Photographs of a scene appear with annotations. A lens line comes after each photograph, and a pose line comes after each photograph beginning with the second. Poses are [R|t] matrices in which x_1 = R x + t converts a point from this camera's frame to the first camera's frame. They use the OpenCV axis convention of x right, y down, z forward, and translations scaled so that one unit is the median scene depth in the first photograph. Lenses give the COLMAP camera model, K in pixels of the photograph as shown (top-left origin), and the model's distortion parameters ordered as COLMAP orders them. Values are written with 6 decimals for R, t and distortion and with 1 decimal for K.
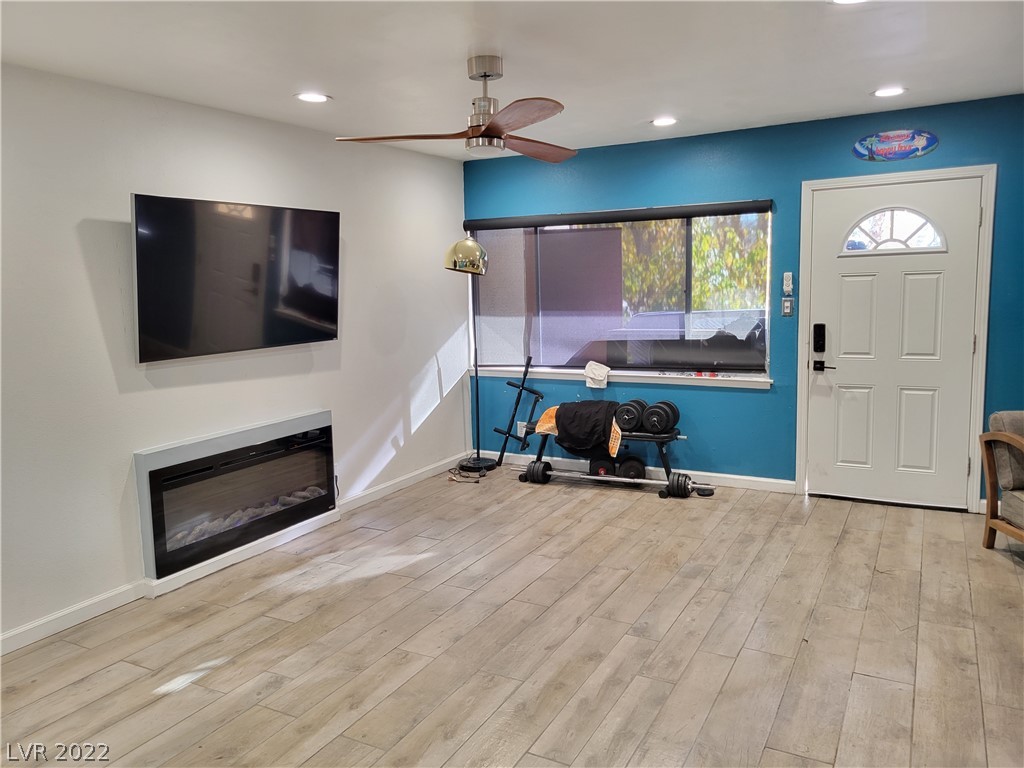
lens RADIAL K [[767.1, 0, 512.0], [0, 767.1, 384.0], [0, 0, 1]] dist [0.031637, -0.000505]
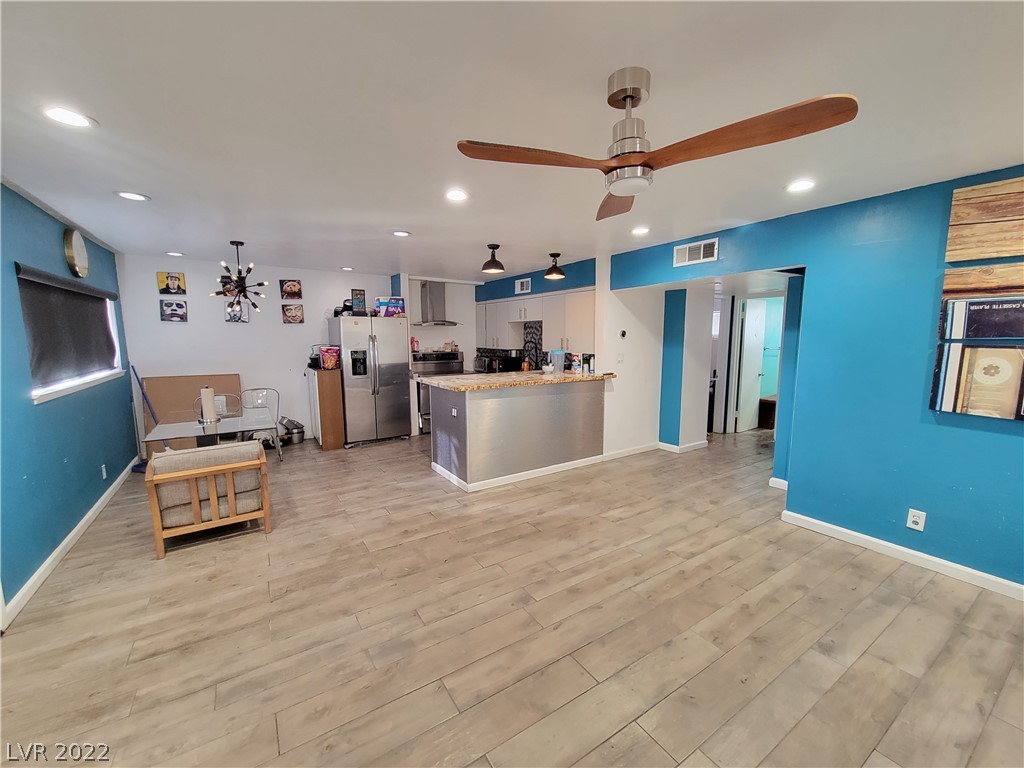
lens RADIAL K [[418.4, 0, 511.9], [0, 418.4, 387.4], [0, 0, 1]] dist [0.001296, -0.000083]
pose [[-0.877314, -0.025899, 0.479218, -0.139815], [0.094019, 0.969918, 0.224542, -0.185969], [-0.470618, 0.242049, -0.848488, 1.389031]]
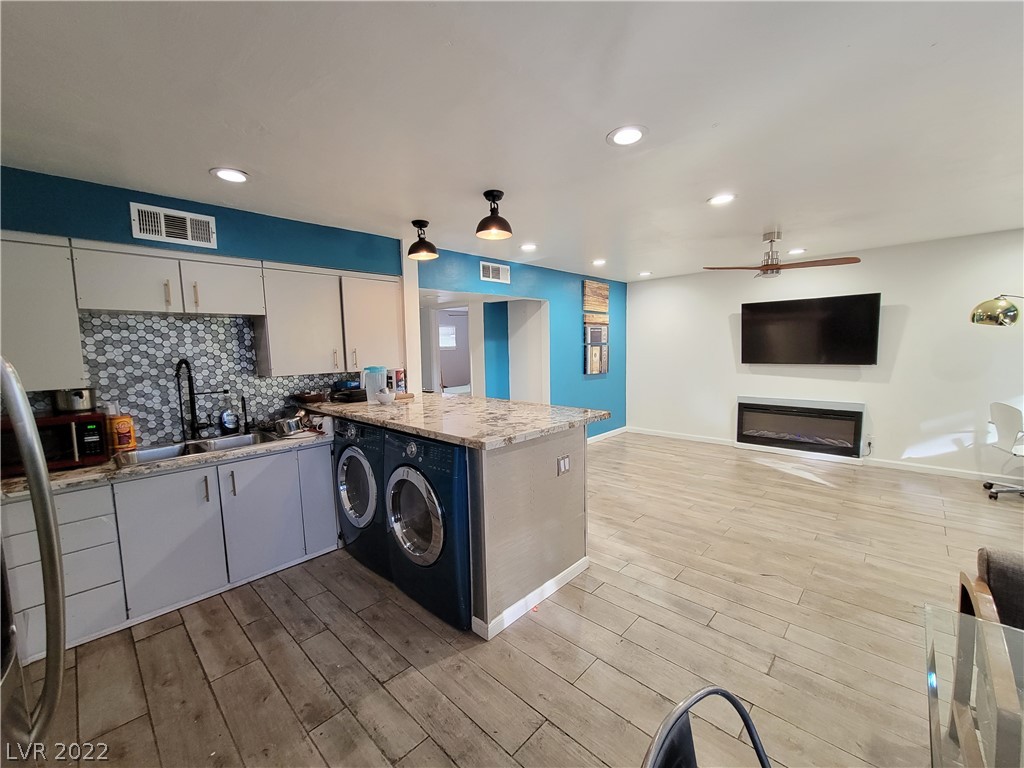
lens RADIAL K [[418.4, 0, 511.9], [0, 418.4, 387.4], [0, 0, 1]] dist [0.001296, -0.000083]
pose [[-0.254575, 0.132462, -0.957938, 1.206393], [-0.100734, 0.981553, 0.162498, -0.106090], [0.961792, 0.137865, -0.236535, 0.571039]]
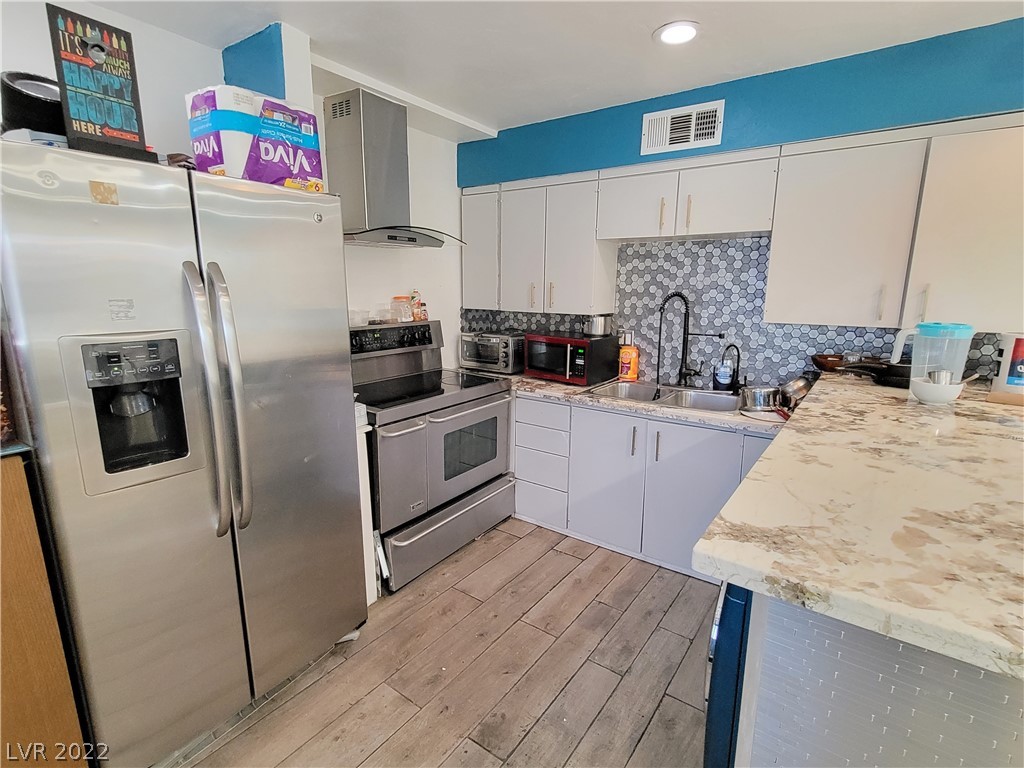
lens RADIAL K [[500.2, 0, 512.6], [0, 500.2, 389.1], [0, 0, 1]] dist [-0.000526, -0.000452]
pose [[-0.991737, 0.000390, 0.128289, 0.786200], [0.042958, 0.943277, 0.329216, -0.097723], [-0.120884, 0.332007, -0.935499, 0.622913]]
